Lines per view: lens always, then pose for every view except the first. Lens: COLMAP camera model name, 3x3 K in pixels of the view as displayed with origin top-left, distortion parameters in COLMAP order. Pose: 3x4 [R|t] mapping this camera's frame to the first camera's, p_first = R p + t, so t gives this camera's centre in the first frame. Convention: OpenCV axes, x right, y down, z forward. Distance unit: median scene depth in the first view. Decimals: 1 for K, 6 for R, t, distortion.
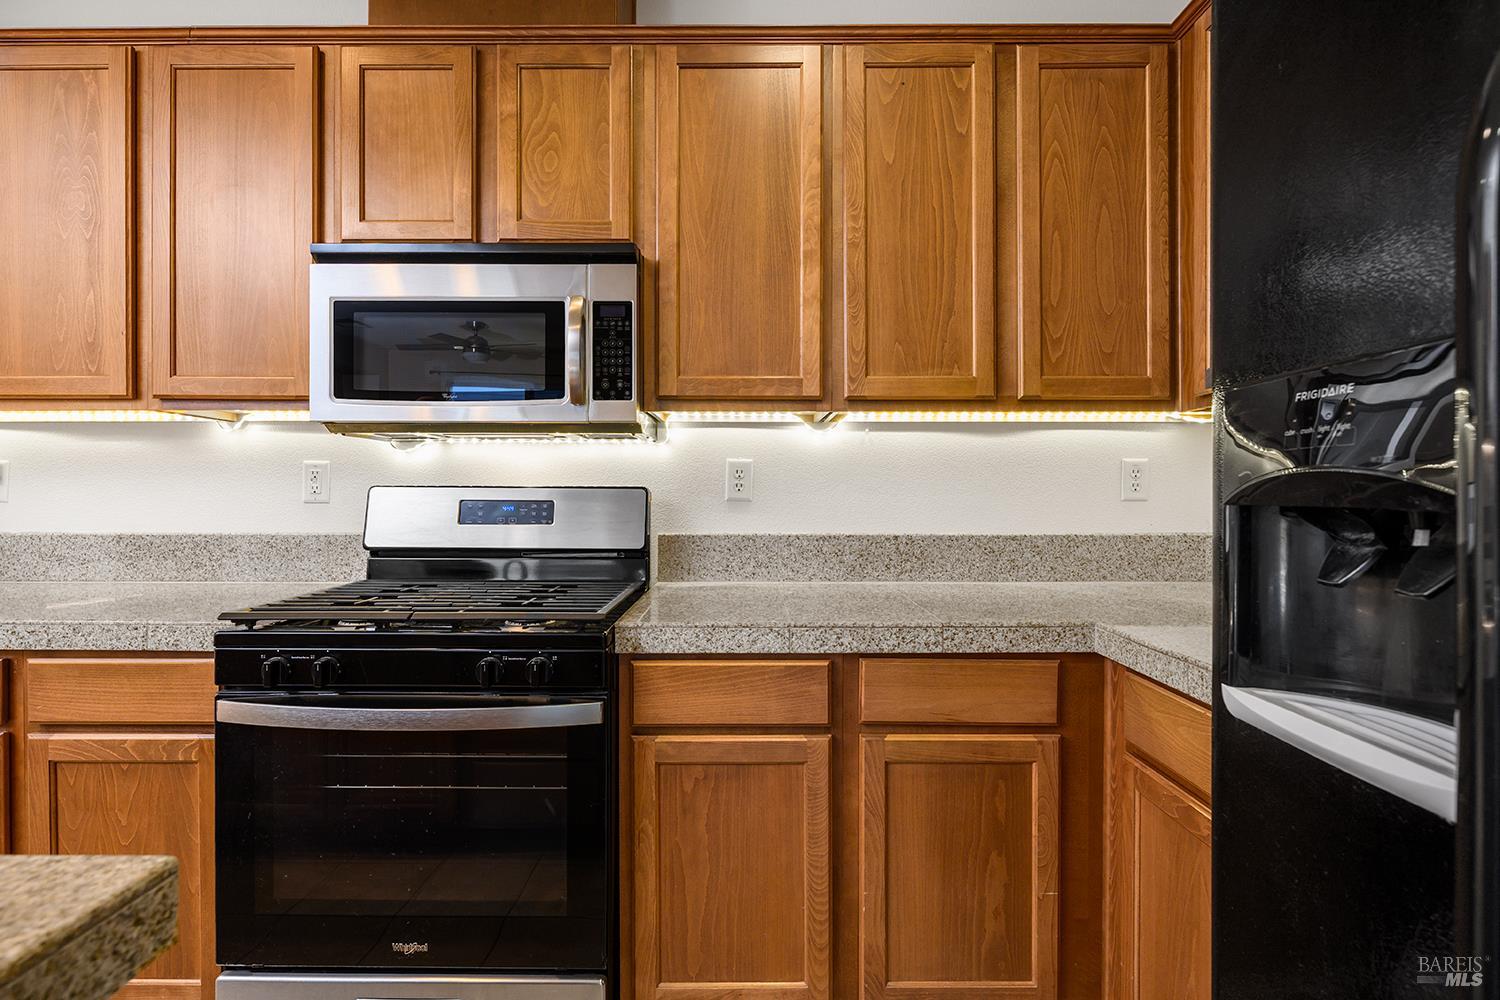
lens RADIAL K [[733.8, 0, 749.6], [0, 733.8, 495.3], [0, 0, 1]] dist [-0.003466, -0.000503]
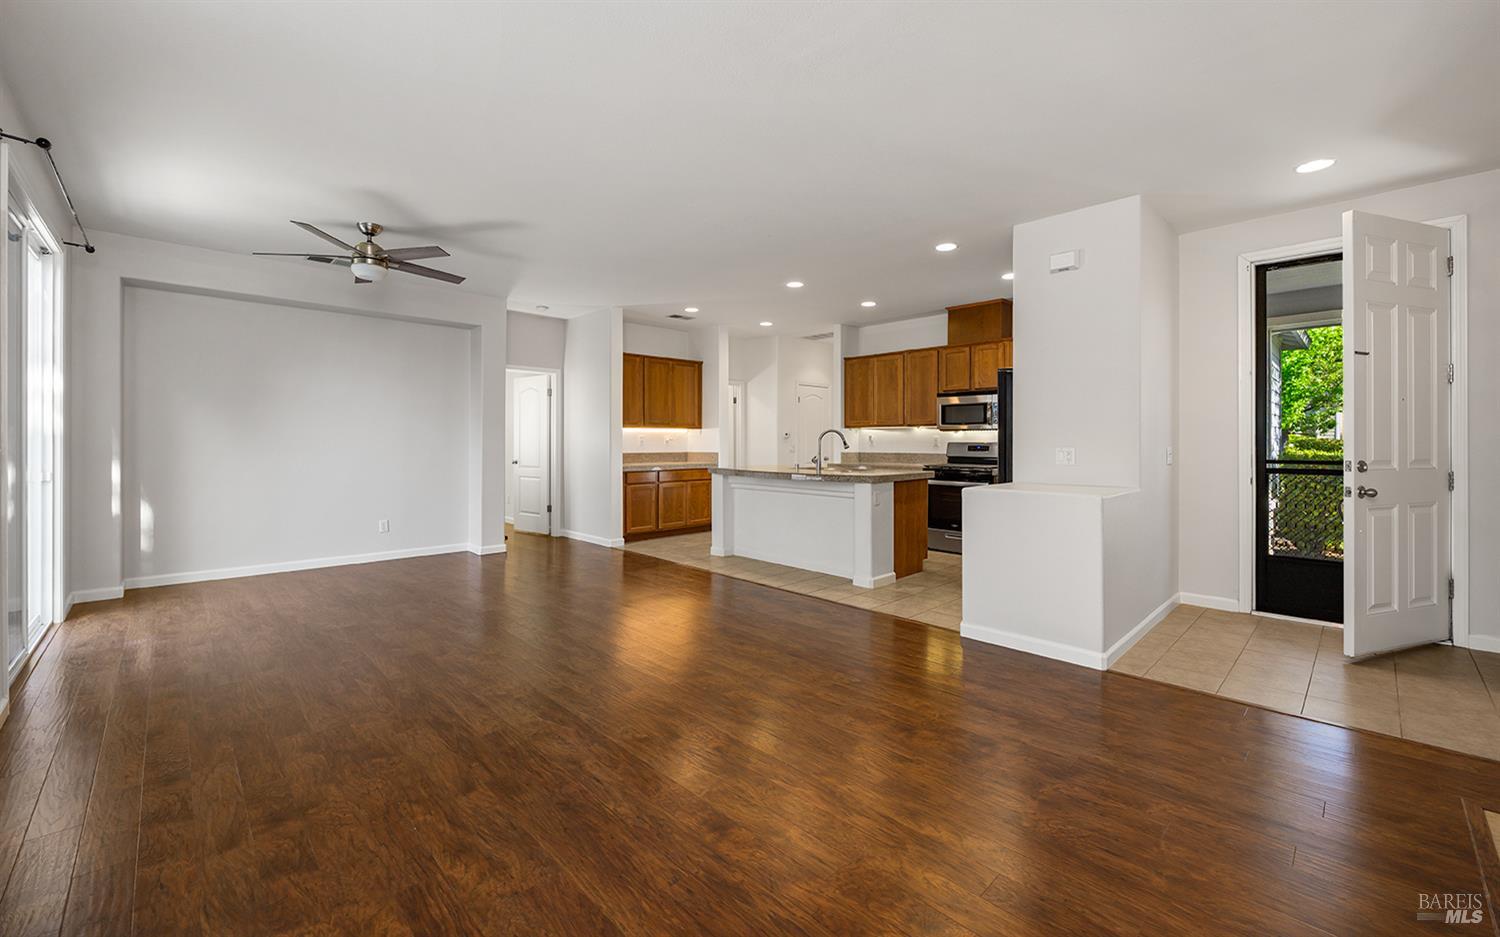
lens RADIAL K [[600.1, 0, 761.7], [0, 600.1, 440.8], [0, 0, 1]] dist [-0.001662, -0.000402]
pose [[0.707285, 0.000373, -0.706928, 1.368637], [-0.004500, 0.999982, -0.003974, -0.002949], [0.706914, 0.005992, 0.707274, -2.588302]]
